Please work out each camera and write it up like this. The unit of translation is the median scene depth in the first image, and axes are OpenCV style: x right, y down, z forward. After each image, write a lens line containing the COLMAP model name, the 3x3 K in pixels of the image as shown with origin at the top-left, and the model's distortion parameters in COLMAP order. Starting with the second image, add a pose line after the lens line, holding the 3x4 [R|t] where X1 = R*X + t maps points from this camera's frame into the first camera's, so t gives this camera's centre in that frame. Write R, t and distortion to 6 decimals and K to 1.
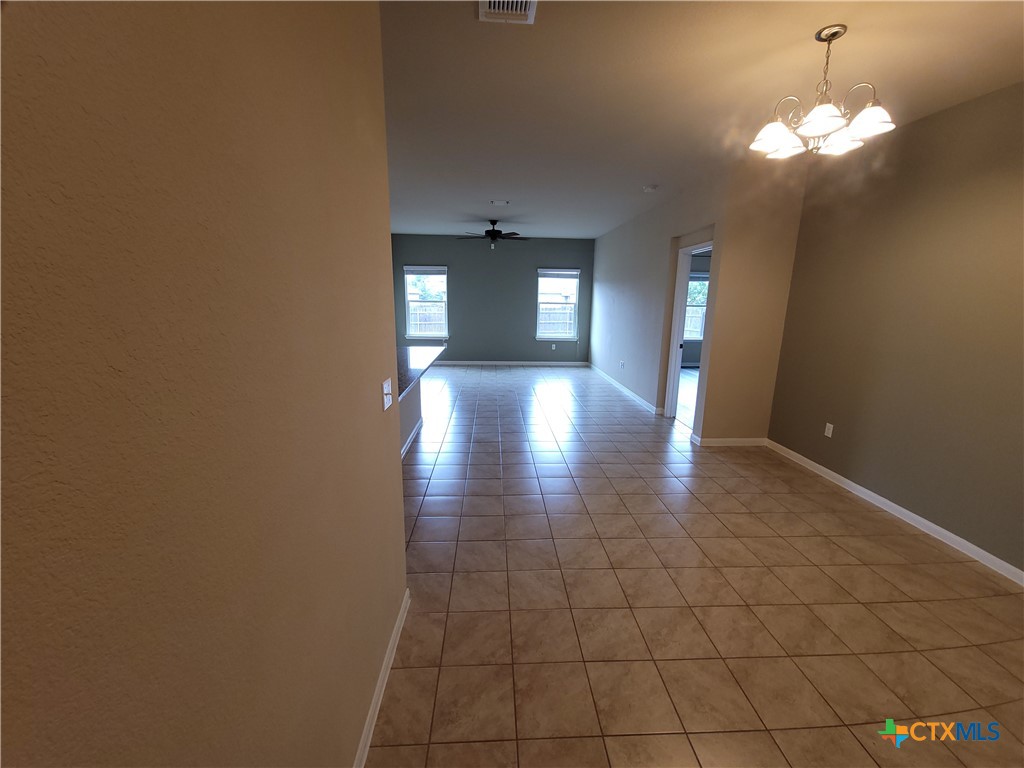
lens RADIAL K [[414.5, 0, 517.2], [0, 414.5, 384.1], [0, 0, 1]] dist [0.007048, -0.004888]
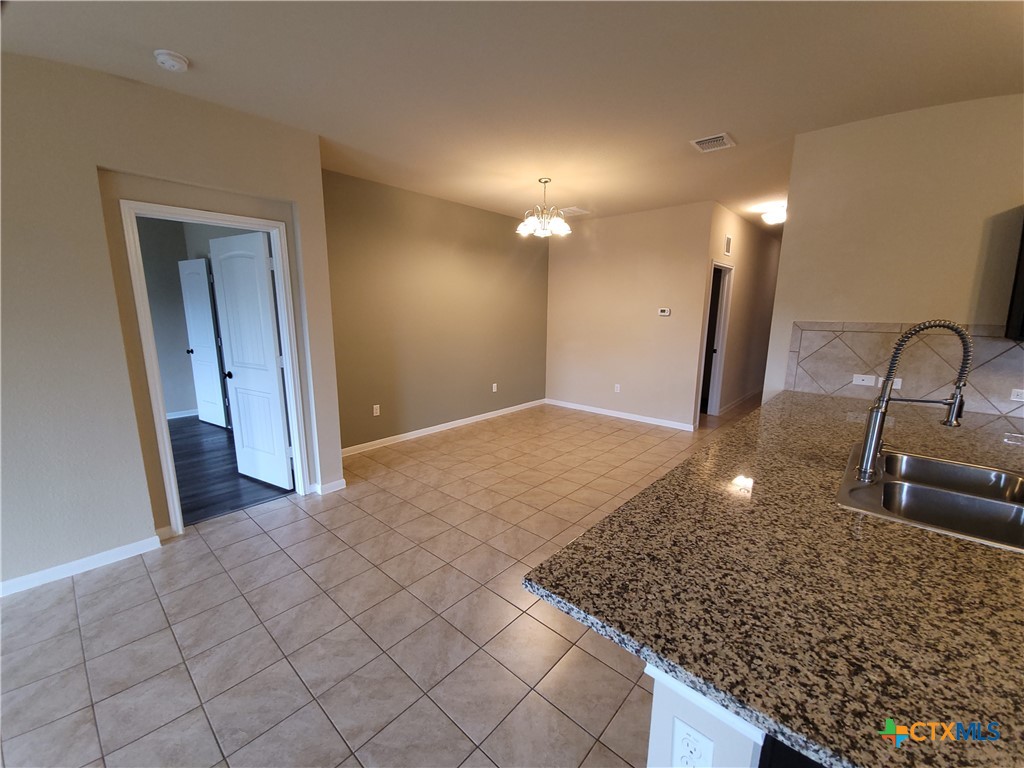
lens RADIAL K [[414.5, 0, 515.9], [0, 414.5, 384.4], [0, 0, 1]] dist [0.007048, -0.004888]
pose [[-0.705721, -0.148370, 0.692780, -0.158525], [0.127980, 0.935044, 0.330626, -0.128597], [-0.696835, 0.321992, -0.640892, 0.597147]]
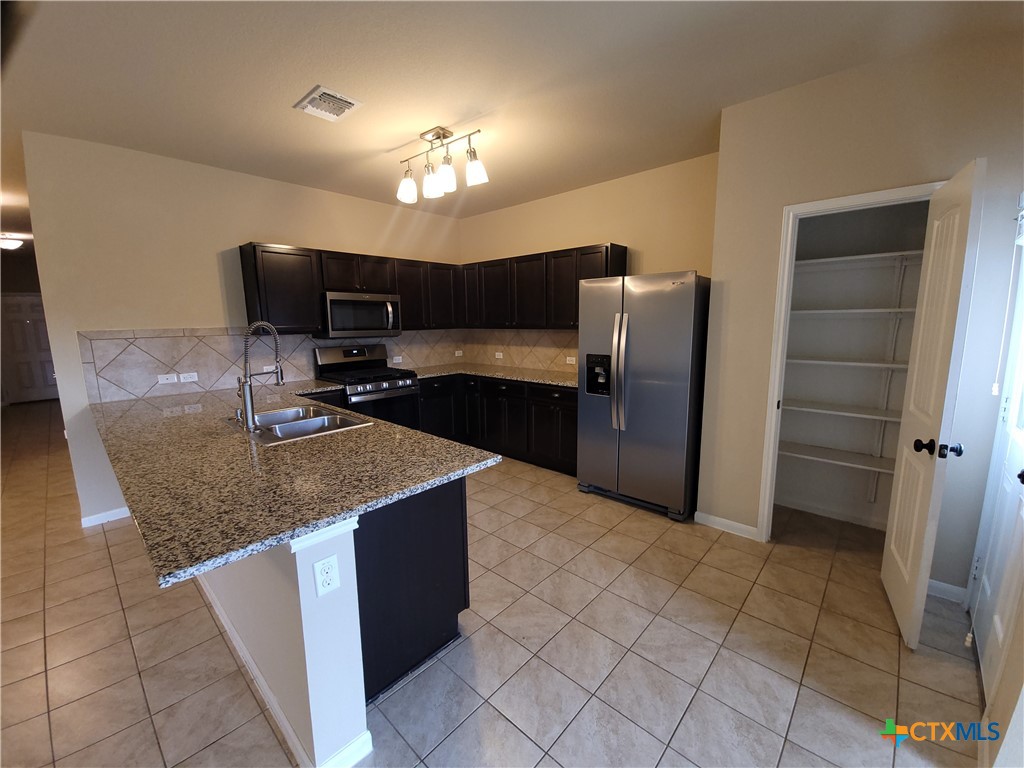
lens RADIAL K [[414.5, 0, 516.8], [0, 414.5, 385.0], [0, 0, 1]] dist [0.007048, -0.004888]
pose [[-0.715127, 0.107156, -0.690732, -0.091689], [-0.141372, 0.945585, 0.293057, -0.137776], [0.684549, 0.307223, -0.661065, 0.660597]]
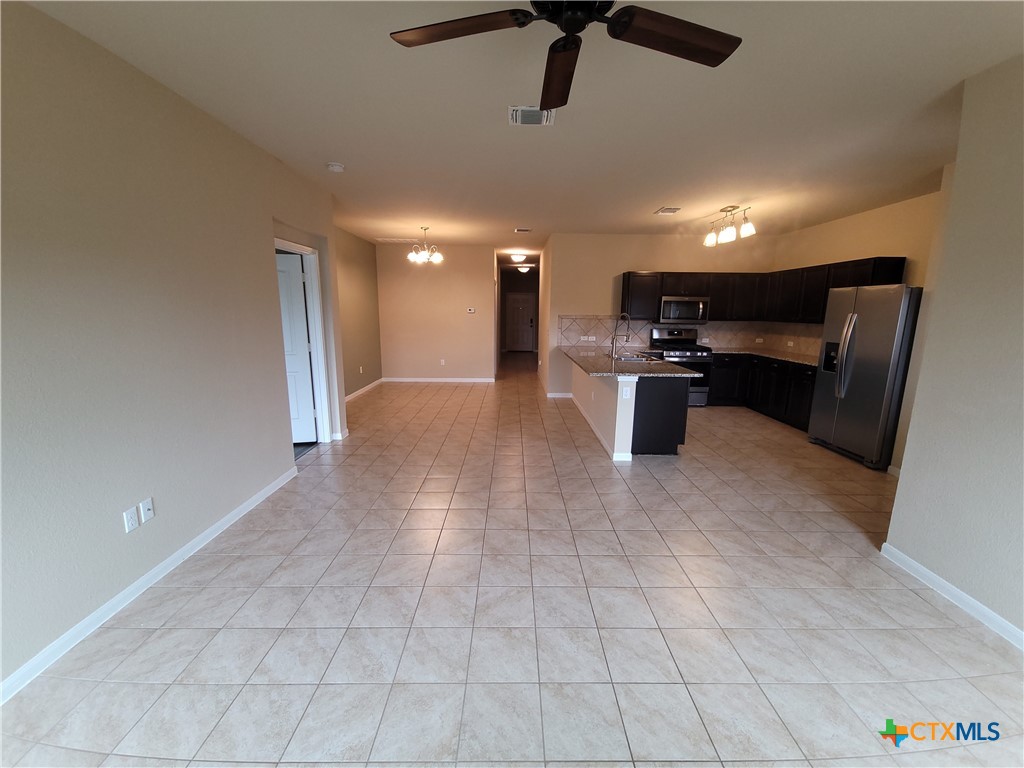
lens RADIAL K [[414.5, 0, 515.7], [0, 414.5, 384.7], [0, 0, 1]] dist [0.007048, -0.004888]
pose [[-0.998372, -0.033327, 0.046293, -0.035599], [-0.013319, 0.925336, 0.378914, -0.205537], [-0.055465, 0.377681, -0.924273, 0.968823]]
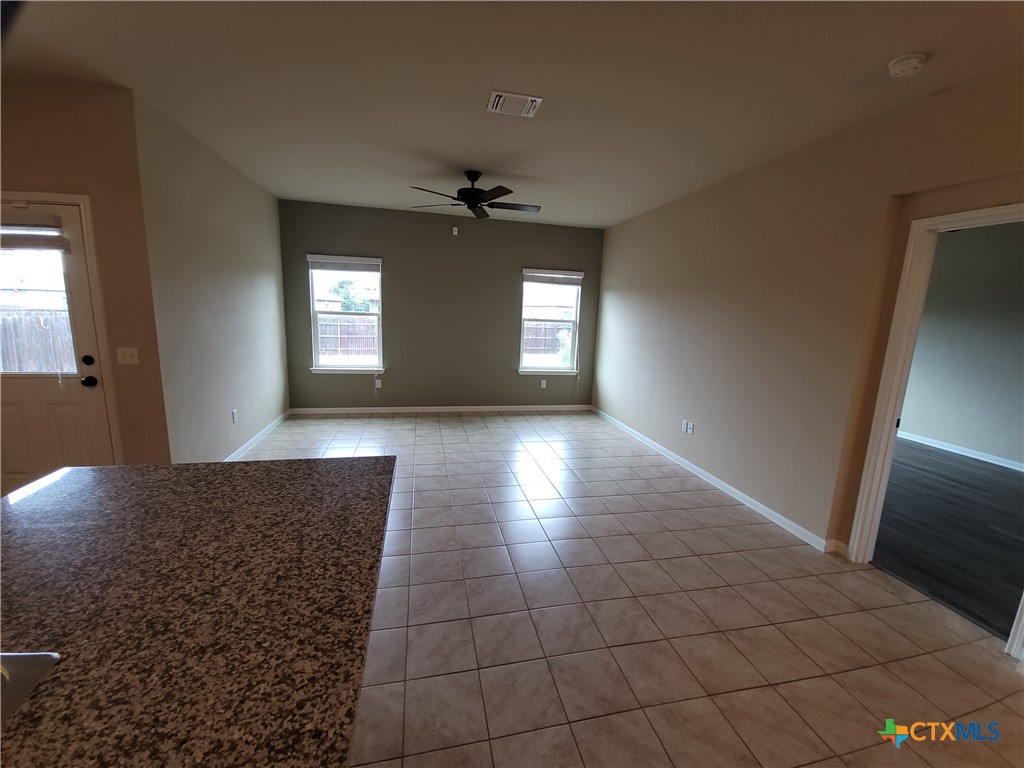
lens RADIAL K [[414.5, 0, 516.0], [0, 414.5, 383.7], [0, 0, 1]] dist [0.007048, -0.004888]
pose [[0.986521, -0.003727, 0.163593, -0.071431], [0.008311, 0.999592, -0.027344, -0.075083], [-0.163424, 0.028335, 0.986149, 0.349109]]
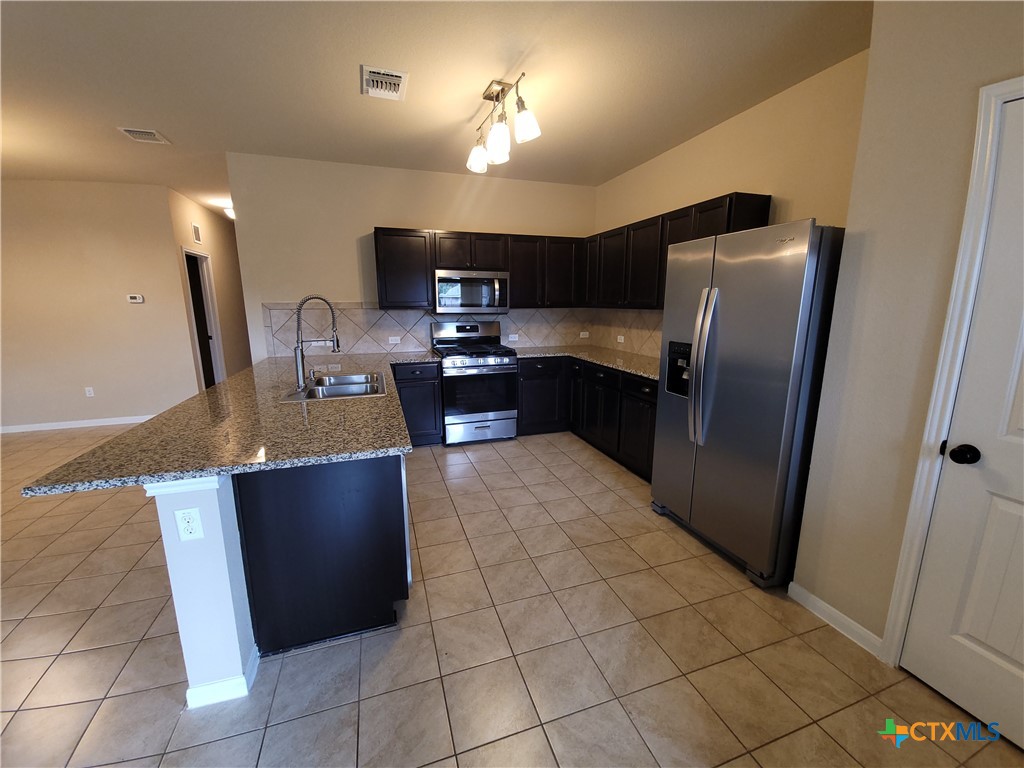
lens RADIAL K [[414.5, 0, 516.5], [0, 414.5, 385.1], [0, 0, 1]] dist [0.007048, -0.004888]
pose [[-0.964022, 0.042390, -0.262420, -0.215360], [-0.064524, 0.920363, 0.385706, -0.140662], [0.257871, 0.388762, -0.884515, 0.690288]]
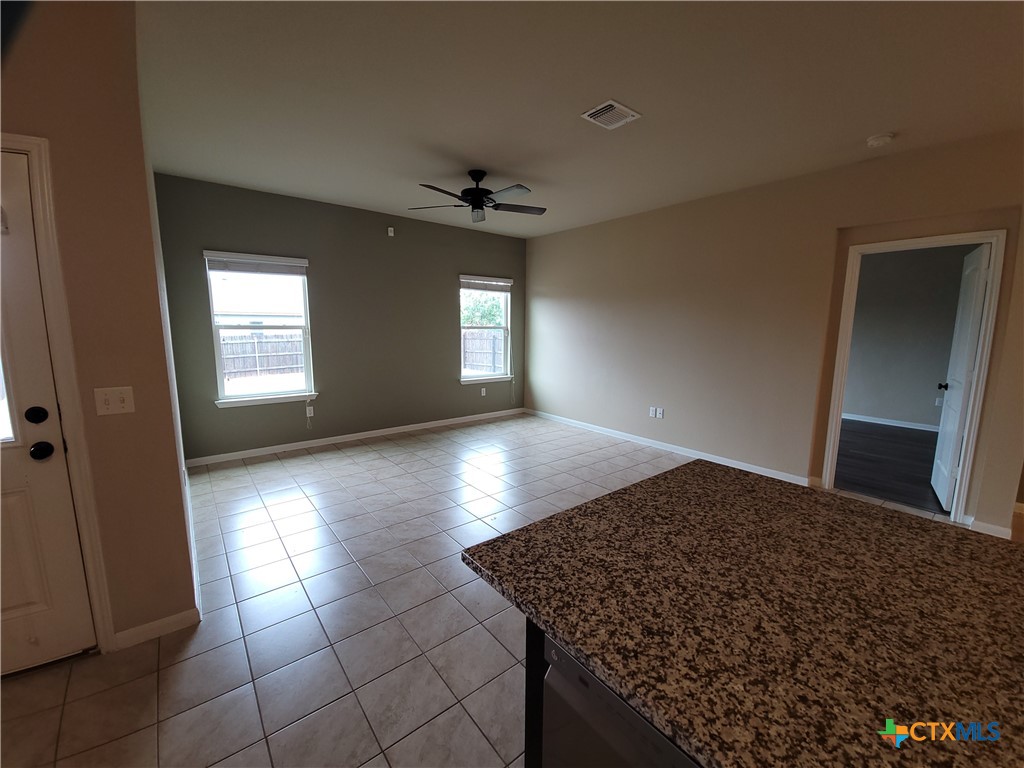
lens RADIAL K [[414.5, 0, 514.9], [0, 414.5, 384.7], [0, 0, 1]] dist [0.007048, -0.004888]
pose [[0.814920, -0.091522, 0.572302, -0.264478], [0.122535, 0.992339, -0.015788, -0.088014], [-0.566472, 0.082993, 0.819891, 0.436272]]
